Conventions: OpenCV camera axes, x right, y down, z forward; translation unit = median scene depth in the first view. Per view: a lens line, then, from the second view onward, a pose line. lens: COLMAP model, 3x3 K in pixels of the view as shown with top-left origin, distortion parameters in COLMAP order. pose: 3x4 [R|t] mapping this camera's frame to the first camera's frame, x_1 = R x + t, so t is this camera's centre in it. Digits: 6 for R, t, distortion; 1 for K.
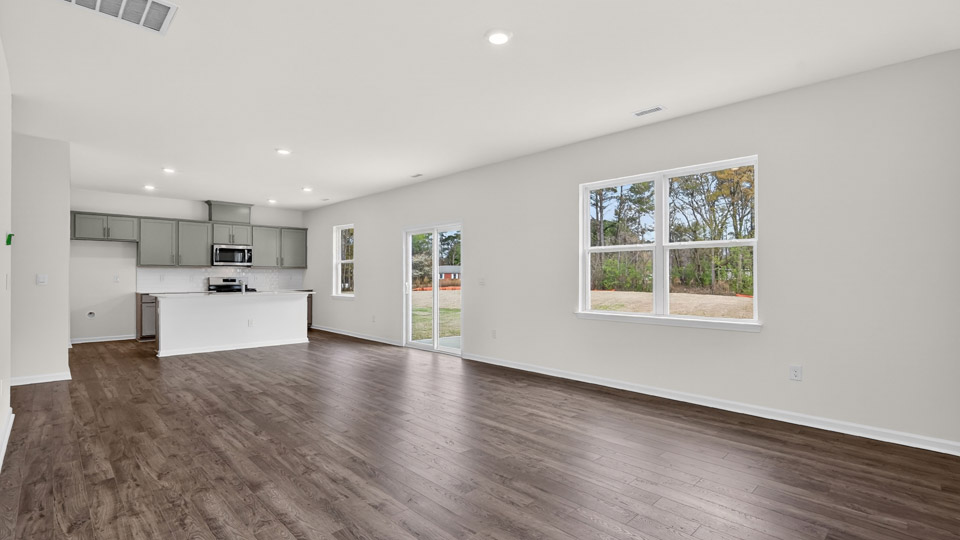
lens RADIAL K [[444.8, 0, 477.9], [0, 444.8, 268.3], [0, 0, 1]] dist [-0.001200, 0.000807]
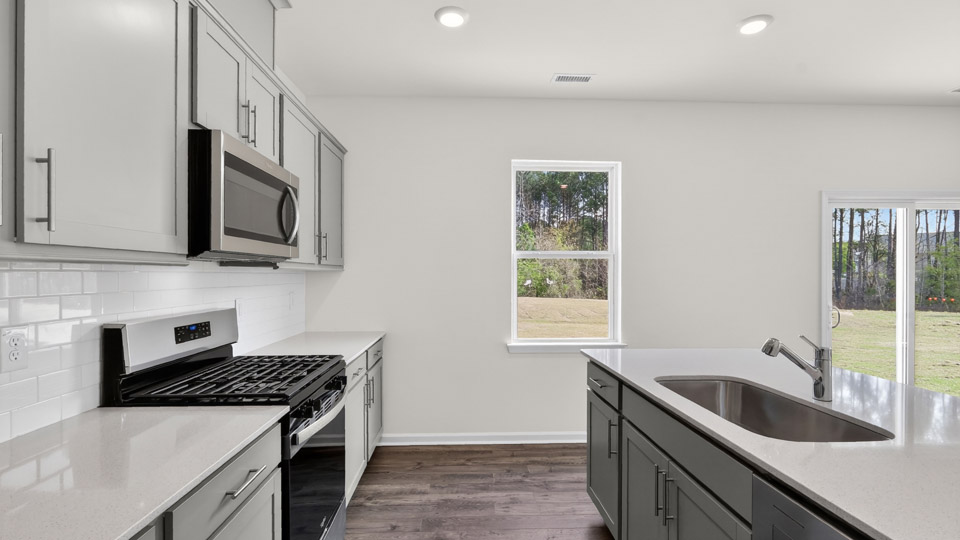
lens RADIAL K [[444.8, 0, 477.8], [0, 444.8, 274.7], [0, 0, 1]] dist [-0.001200, 0.000807]
pose [[0.688880, 0.010906, 0.724794, -0.645833], [-0.029871, 0.999465, 0.013351, -0.004329], [-0.724260, -0.030848, 0.688837, 0.809641]]
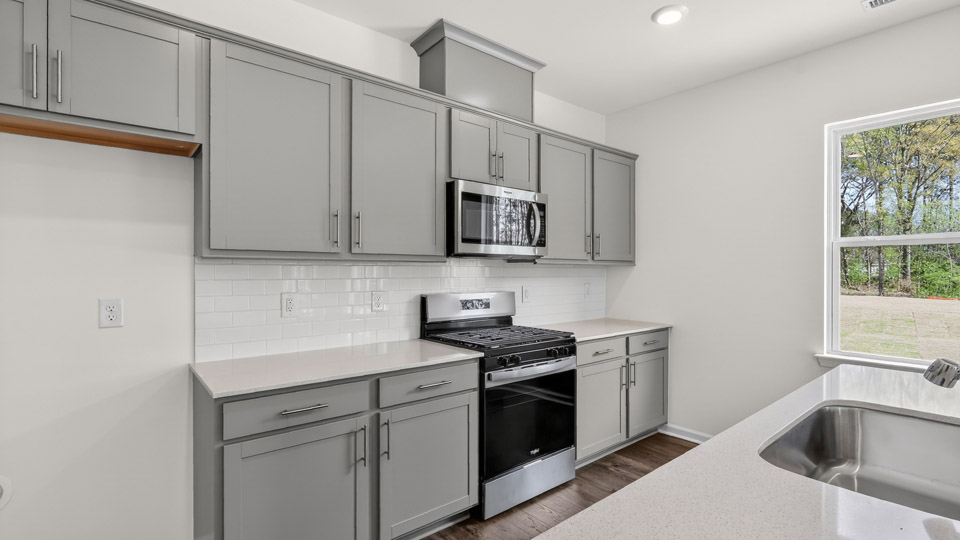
lens RADIAL K [[444.8, 0, 482.6], [0, 444.8, 270.7], [0, 0, 1]] dist [-0.001200, 0.000807]
pose [[0.995450, 0.012421, -0.094474, -0.549971], [-0.009597, 0.999495, 0.030287, -0.005588], [0.094802, -0.029243, 0.995067, 0.722529]]
